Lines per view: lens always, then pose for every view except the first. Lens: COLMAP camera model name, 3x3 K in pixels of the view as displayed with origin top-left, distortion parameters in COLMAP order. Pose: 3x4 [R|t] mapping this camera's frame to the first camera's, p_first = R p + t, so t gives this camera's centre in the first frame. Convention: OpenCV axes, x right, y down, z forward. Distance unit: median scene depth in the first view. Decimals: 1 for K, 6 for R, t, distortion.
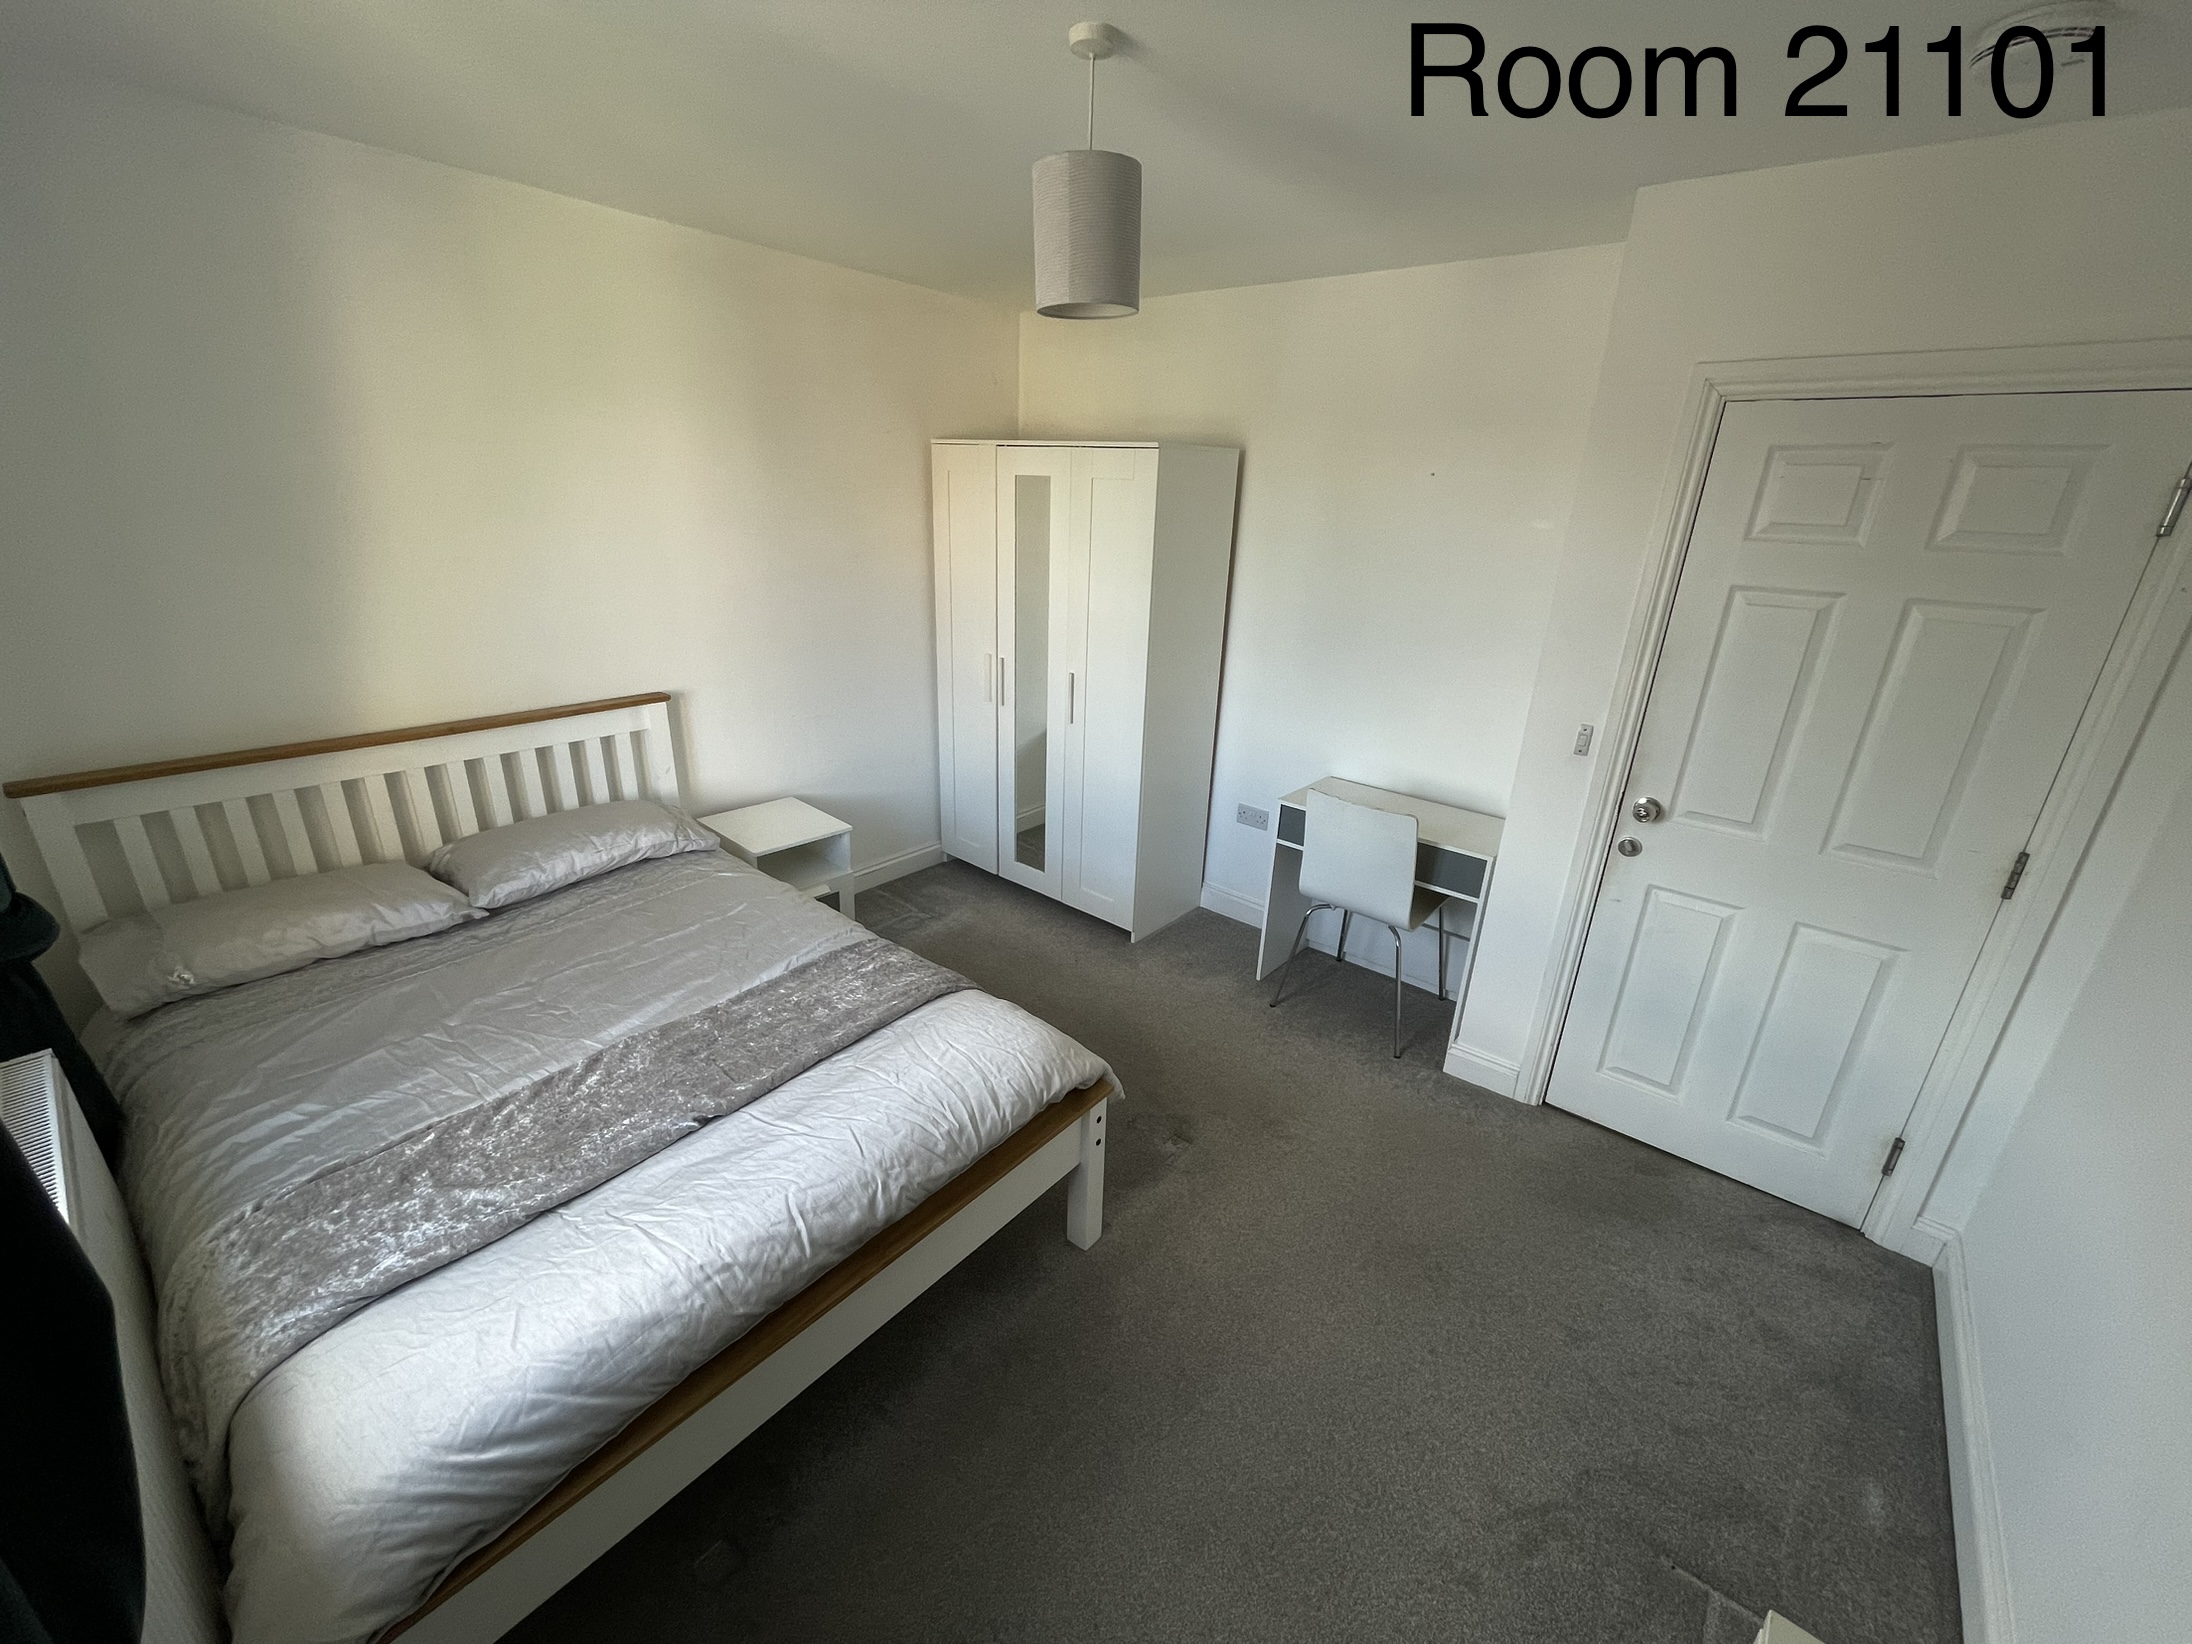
lens RADIAL K [[882.3, 0, 1098.6], [0, 882.3, 818.3], [0, 0, 1]] dist [0.000809, 0.000109]
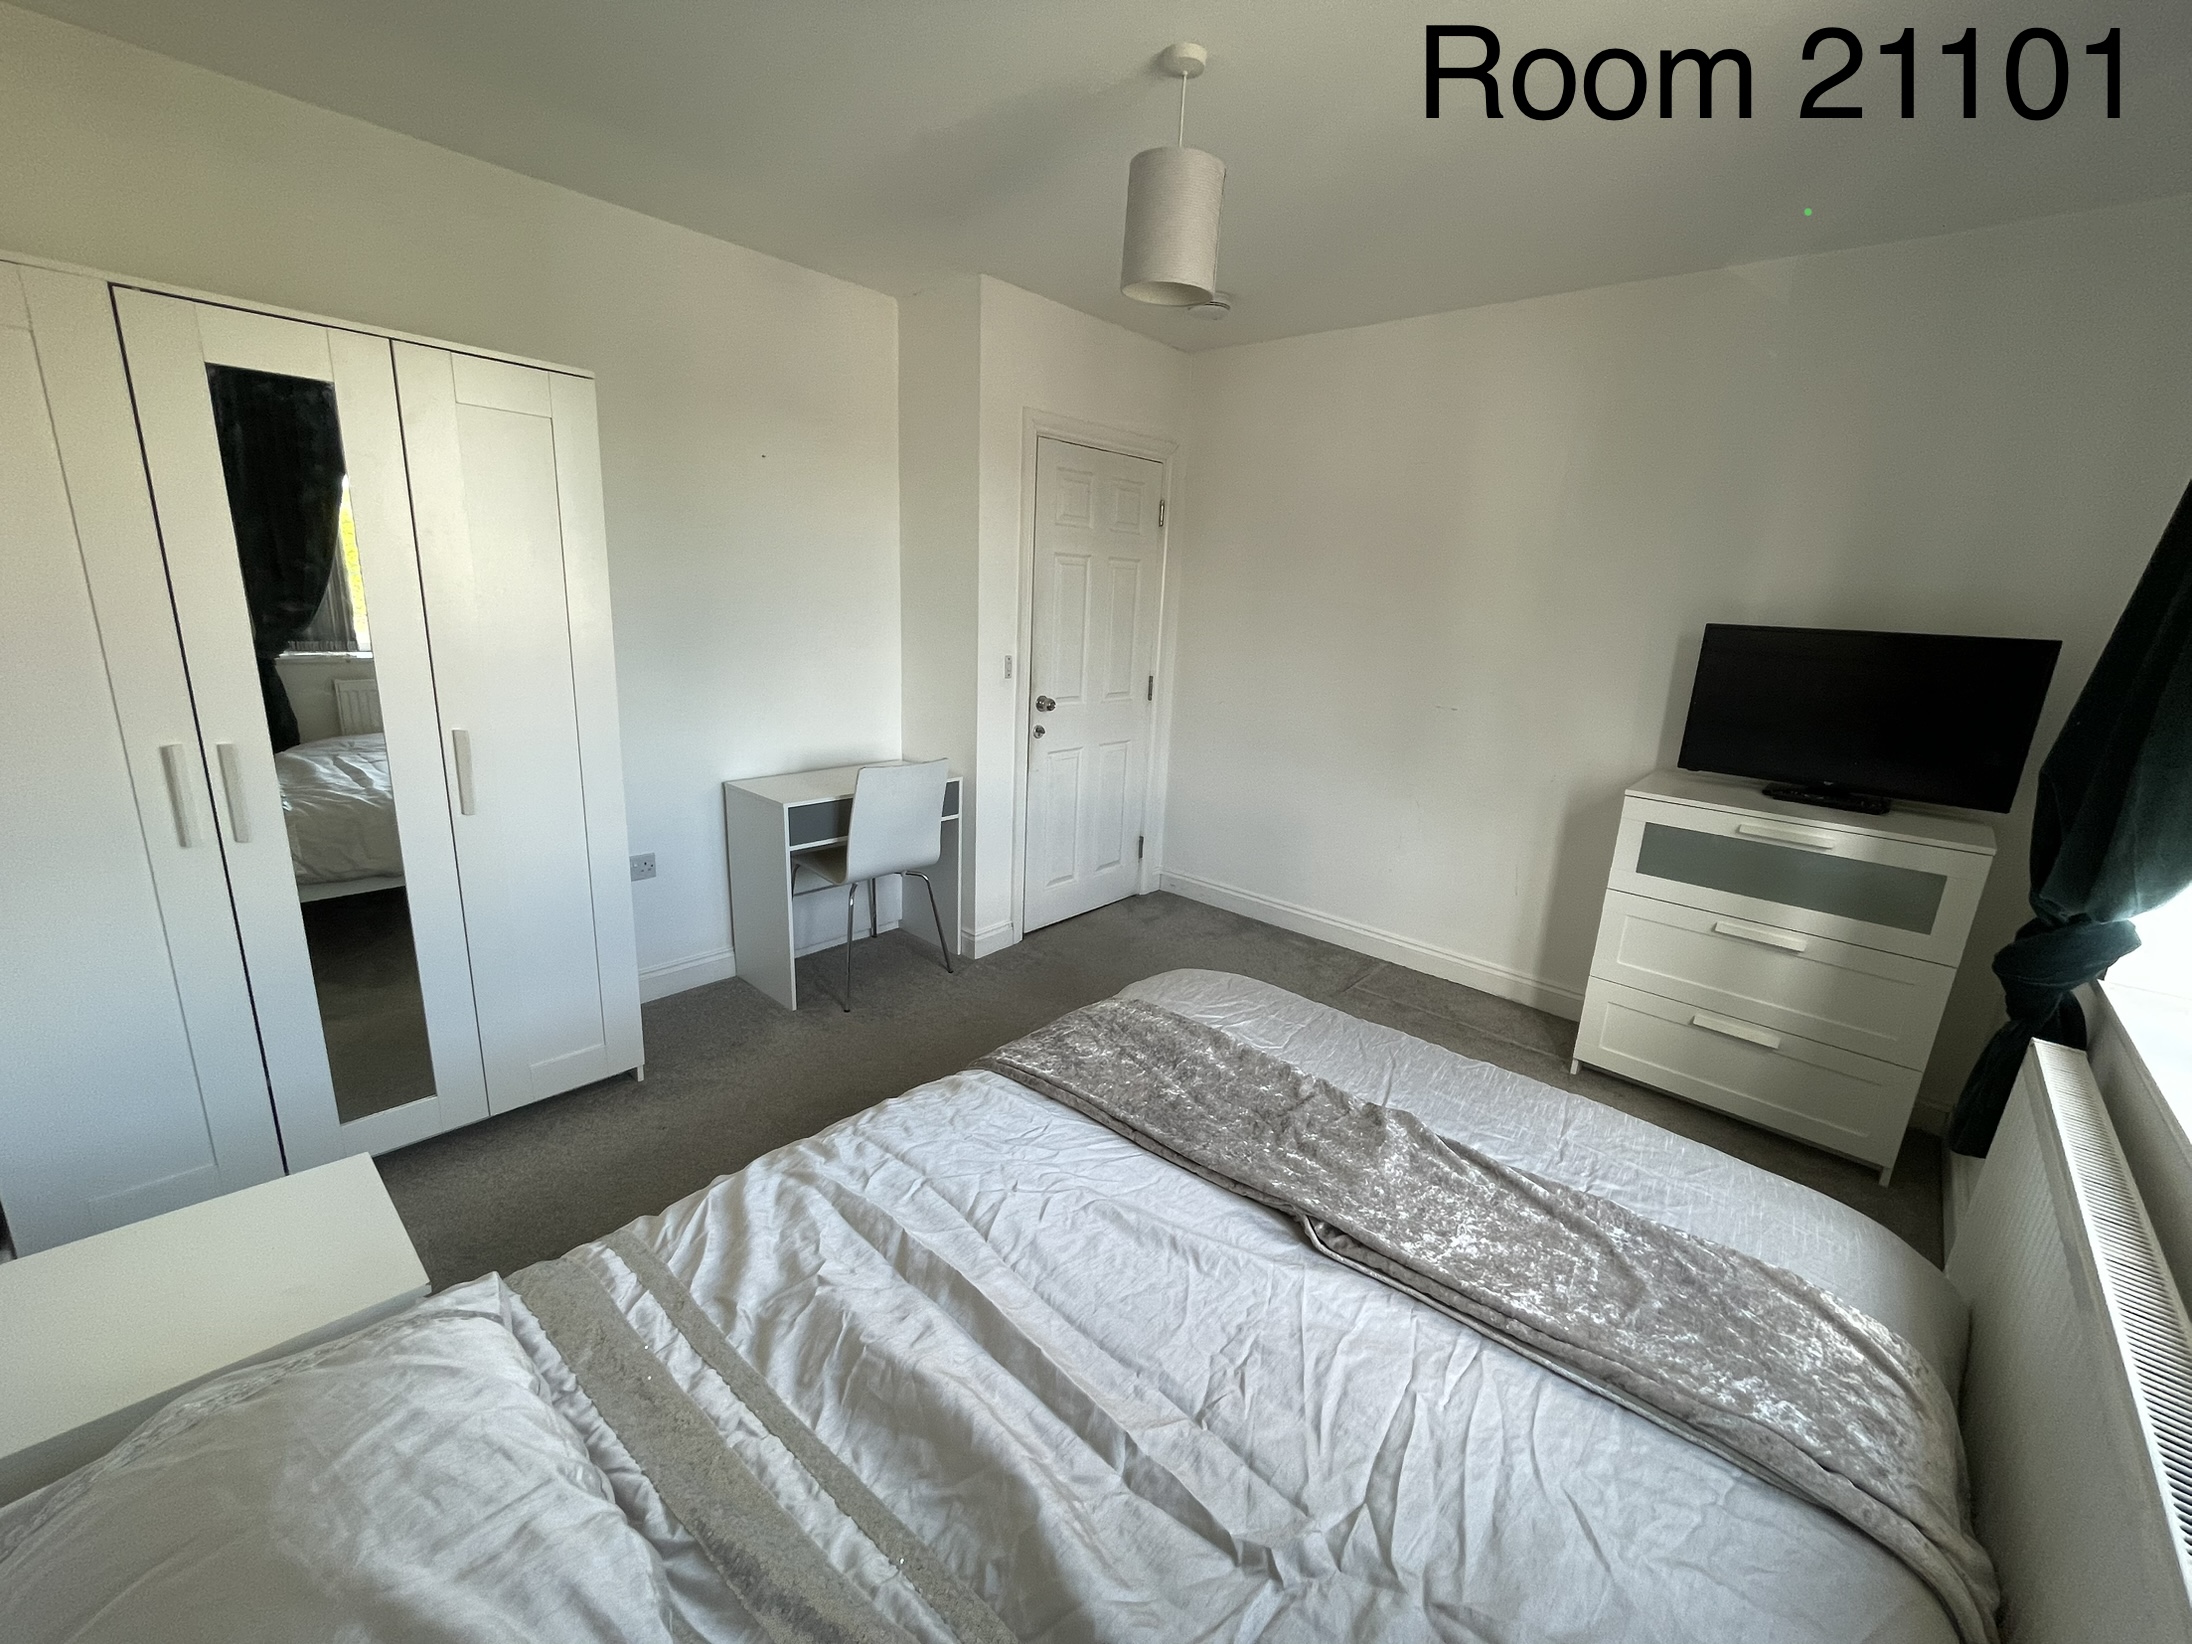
lens RADIAL K [[882.3, 0, 1098.6], [0, 882.3, 818.3], [0, 0, 1]] dist [0.000809, 0.000109]
pose [[0.043623, -0.291106, 0.955696, -0.919246], [0.300390, 0.916163, 0.265353, -0.212851], [-0.952818, 0.275506, 0.127411, 0.812183]]
